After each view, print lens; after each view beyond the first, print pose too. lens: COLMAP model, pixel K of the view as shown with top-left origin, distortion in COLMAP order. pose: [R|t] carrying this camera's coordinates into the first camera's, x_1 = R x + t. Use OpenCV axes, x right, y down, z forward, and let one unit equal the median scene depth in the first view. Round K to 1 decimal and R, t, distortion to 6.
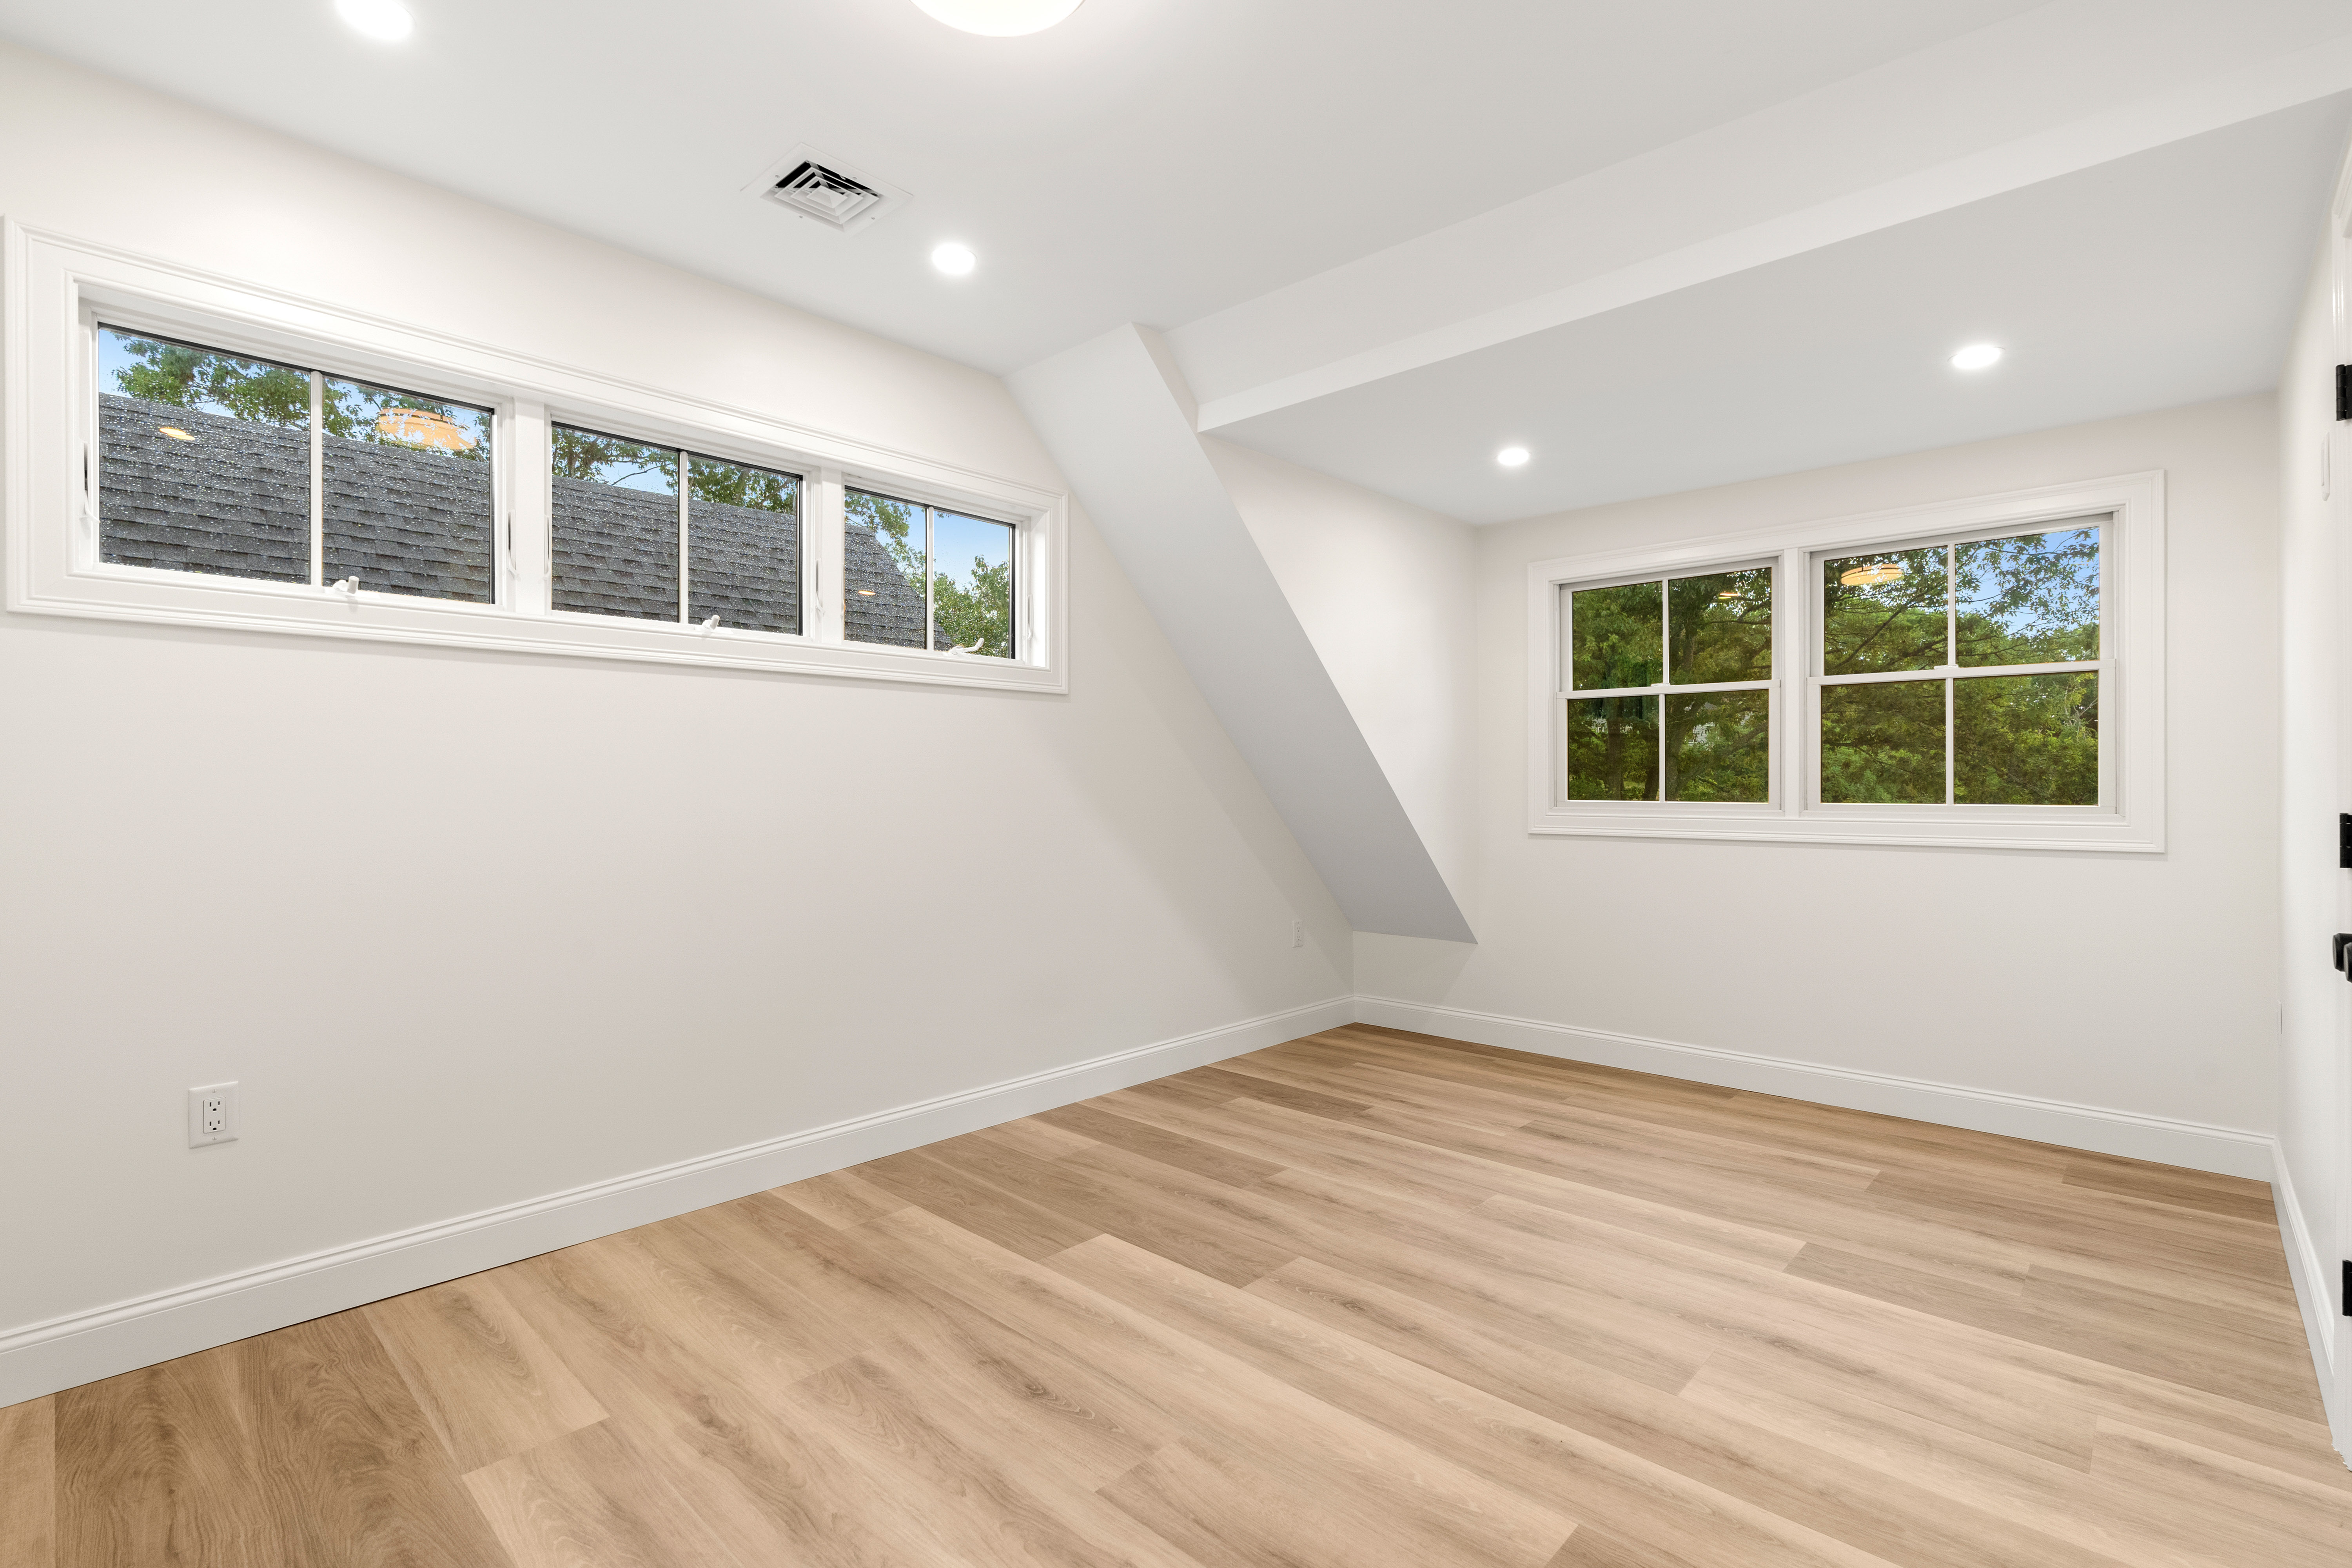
lens RADIAL K [[1074.3, 0, 1183.7], [0, 1074.3, 784.9], [0, 0, 1]] dist [-0.013186, 0.005730]
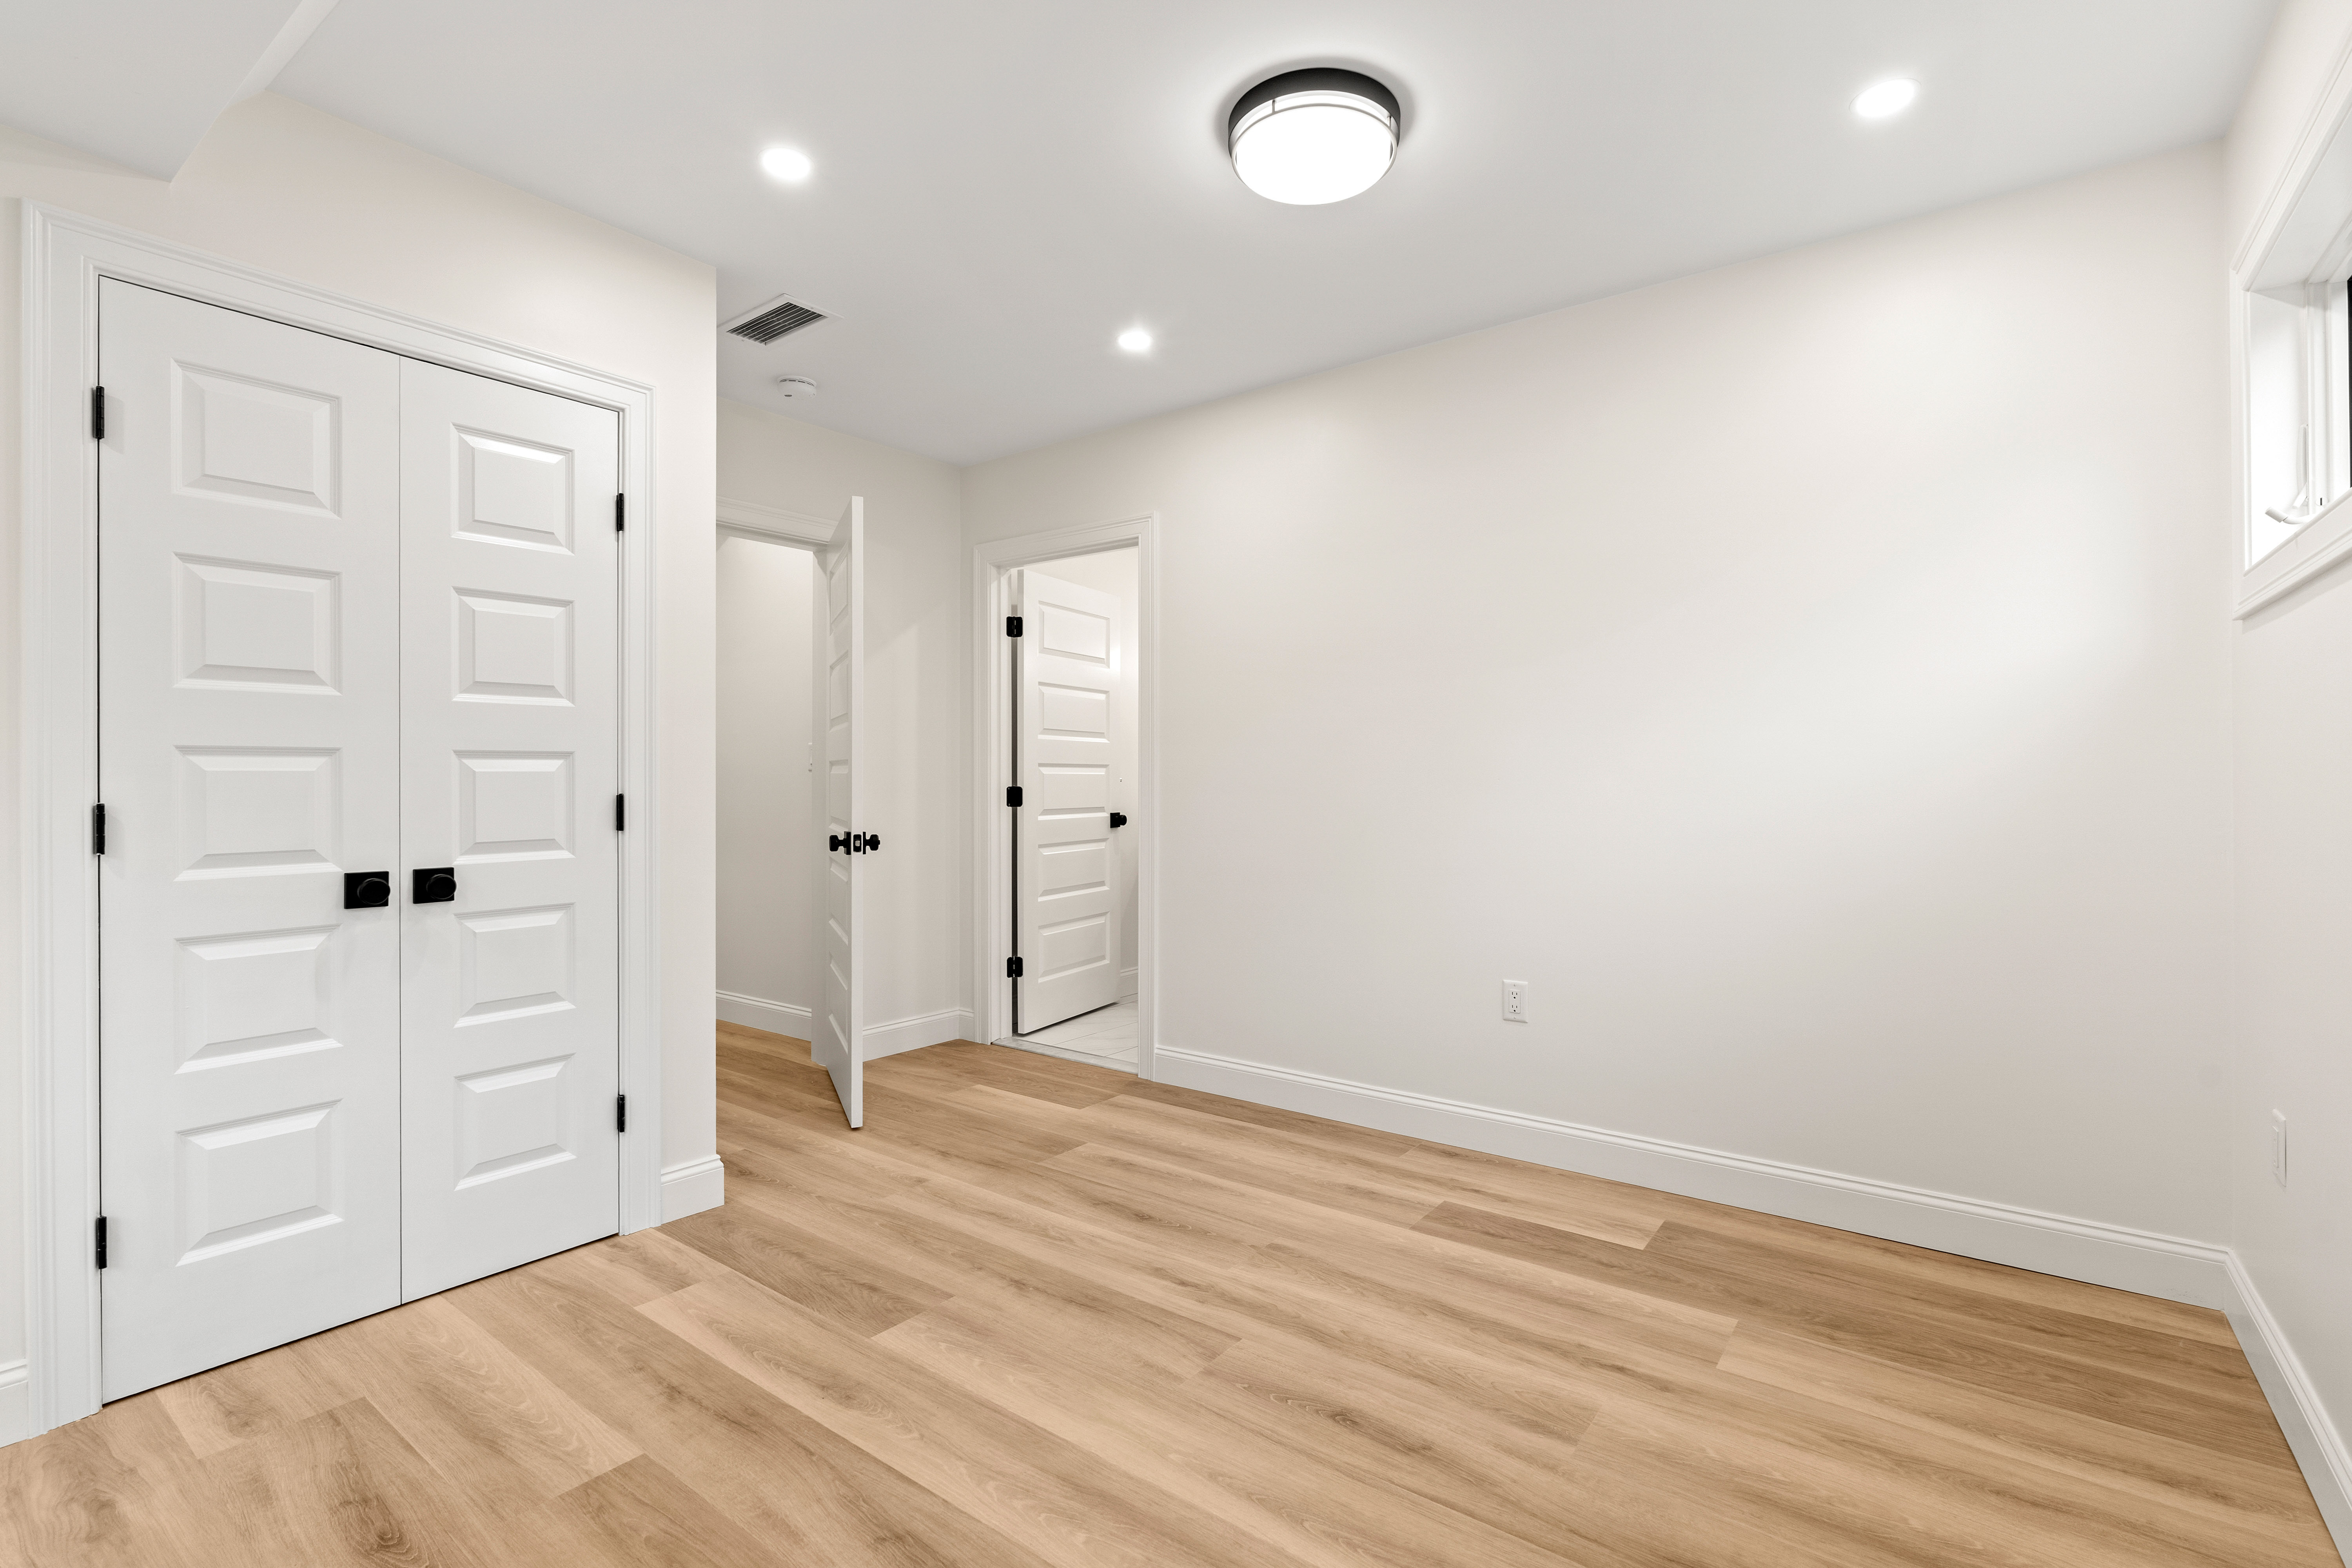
lens RADIAL K [[1074.3, 0, 1183.7], [0, 1074.3, 784.9], [0, 0, 1]] dist [-0.013186, 0.005730]
pose [[-0.994196, 0.000217, -0.107584, 0.108725], [-0.000104, 0.999996, 0.002977, 0.004383], [0.107584, 0.002970, -0.994192, 2.017394]]
